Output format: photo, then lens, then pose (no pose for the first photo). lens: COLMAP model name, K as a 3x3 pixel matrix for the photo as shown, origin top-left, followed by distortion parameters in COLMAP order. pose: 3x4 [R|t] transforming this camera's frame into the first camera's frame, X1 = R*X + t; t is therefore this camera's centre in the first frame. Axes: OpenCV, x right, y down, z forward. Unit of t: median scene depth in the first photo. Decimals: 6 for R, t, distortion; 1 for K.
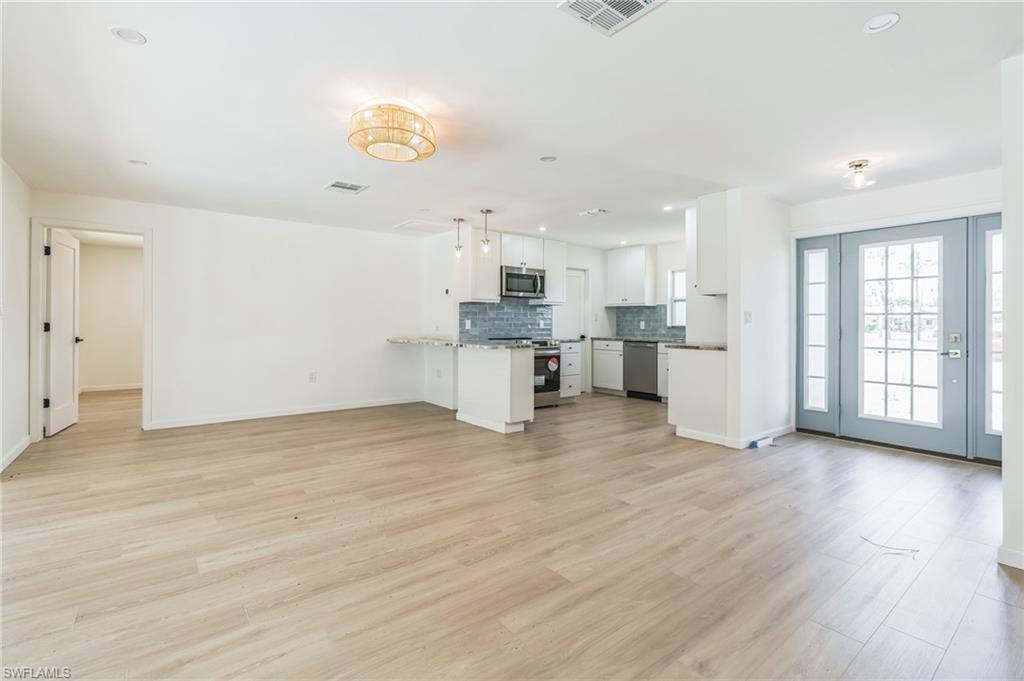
lens RADIAL K [[464.0, 0, 510.0], [0, 464.0, 332.0], [0, 0, 1]] dist [-0.005156, -0.000257]
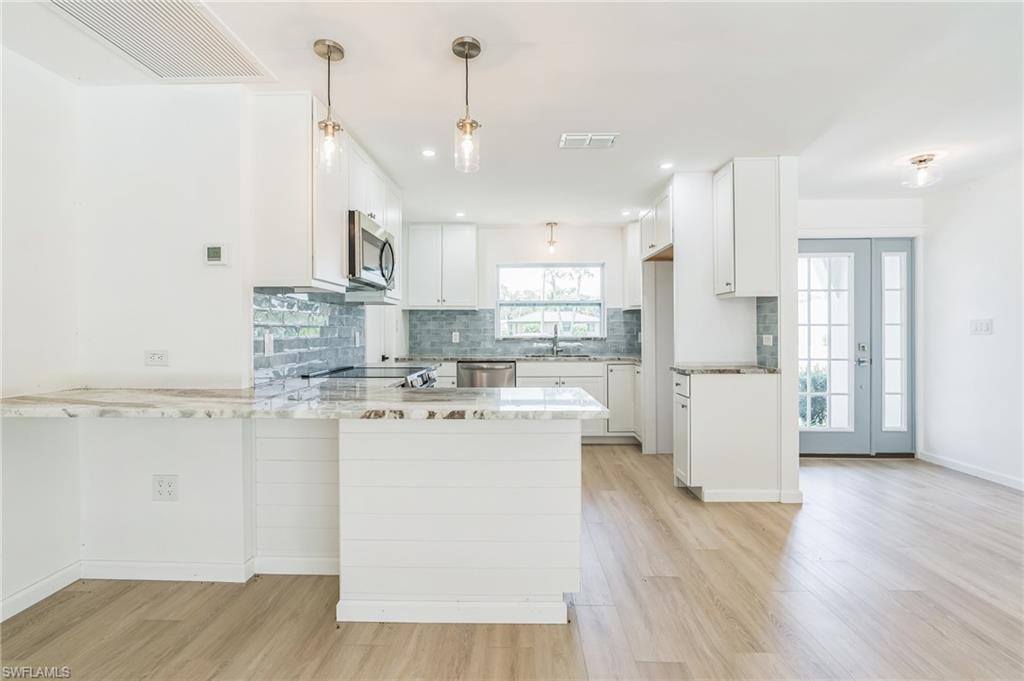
lens RADIAL K [[464.0, 0, 511.7], [0, 464.0, 333.8], [0, 0, 1]] dist [-0.005156, -0.000257]
pose [[0.639413, -0.009640, 0.768803, -0.253874], [0.019666, 0.999799, -0.003820, -0.019162], [-0.768612, 0.017562, 0.639474, 0.582621]]
